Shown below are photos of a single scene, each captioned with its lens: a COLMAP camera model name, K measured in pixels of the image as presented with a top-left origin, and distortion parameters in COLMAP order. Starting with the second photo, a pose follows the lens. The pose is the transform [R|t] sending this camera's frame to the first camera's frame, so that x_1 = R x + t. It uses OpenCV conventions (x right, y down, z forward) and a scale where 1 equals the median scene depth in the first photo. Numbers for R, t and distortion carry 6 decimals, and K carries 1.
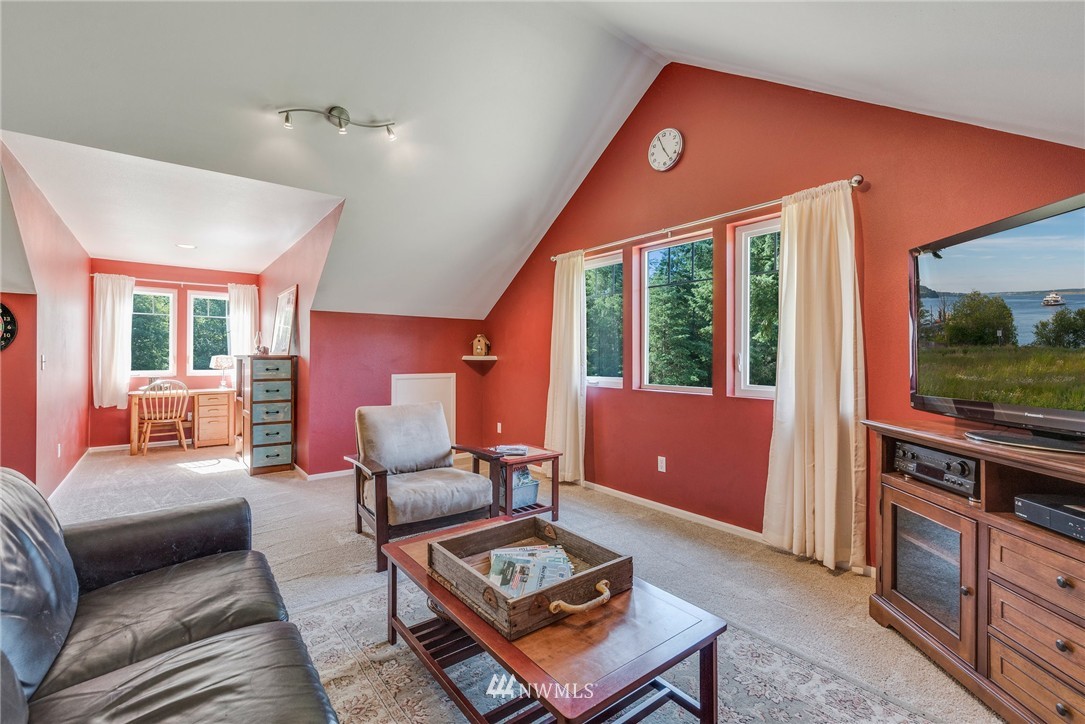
lens RADIAL K [[473.0, 0, 542.8], [0, 473.0, 358.4], [0, 0, 1]] dist [0.002092, 0.000078]
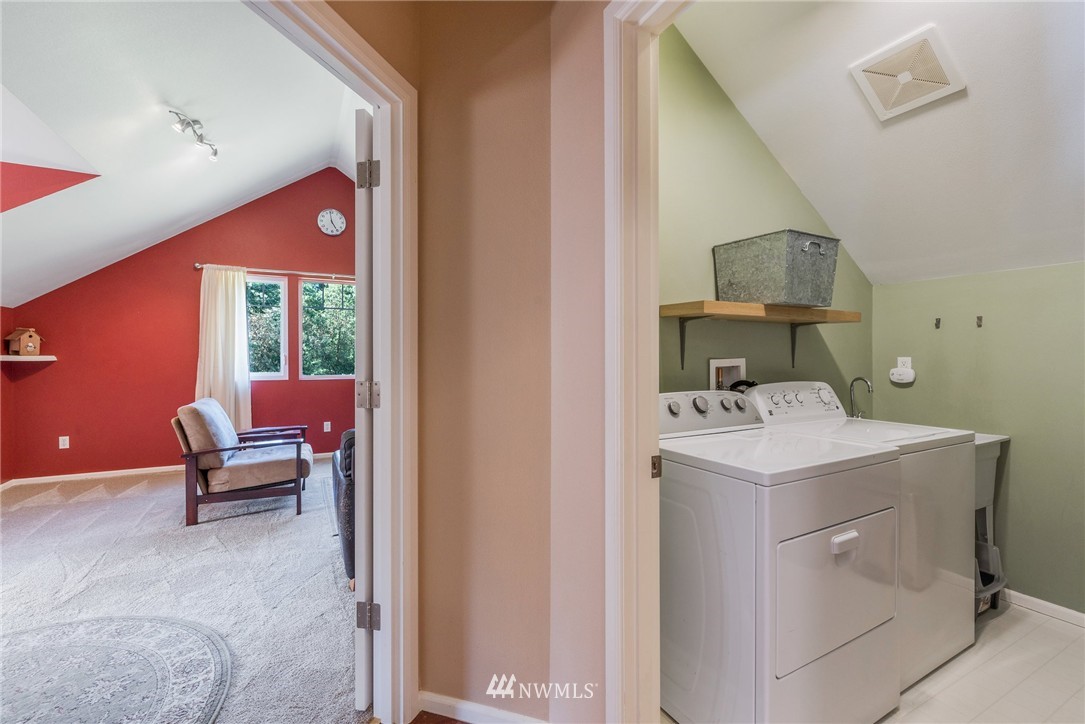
lens RADIAL K [[473.0, 0, 544.3], [0, 473.0, 358.0], [0, 0, 1]] dist [0.002092, 0.000078]
pose [[0.171715, -0.009358, 0.985102, -0.757631], [-0.000097, 0.999955, 0.009516, -0.009184], [-0.985147, -0.001730, 0.171706, 0.034403]]
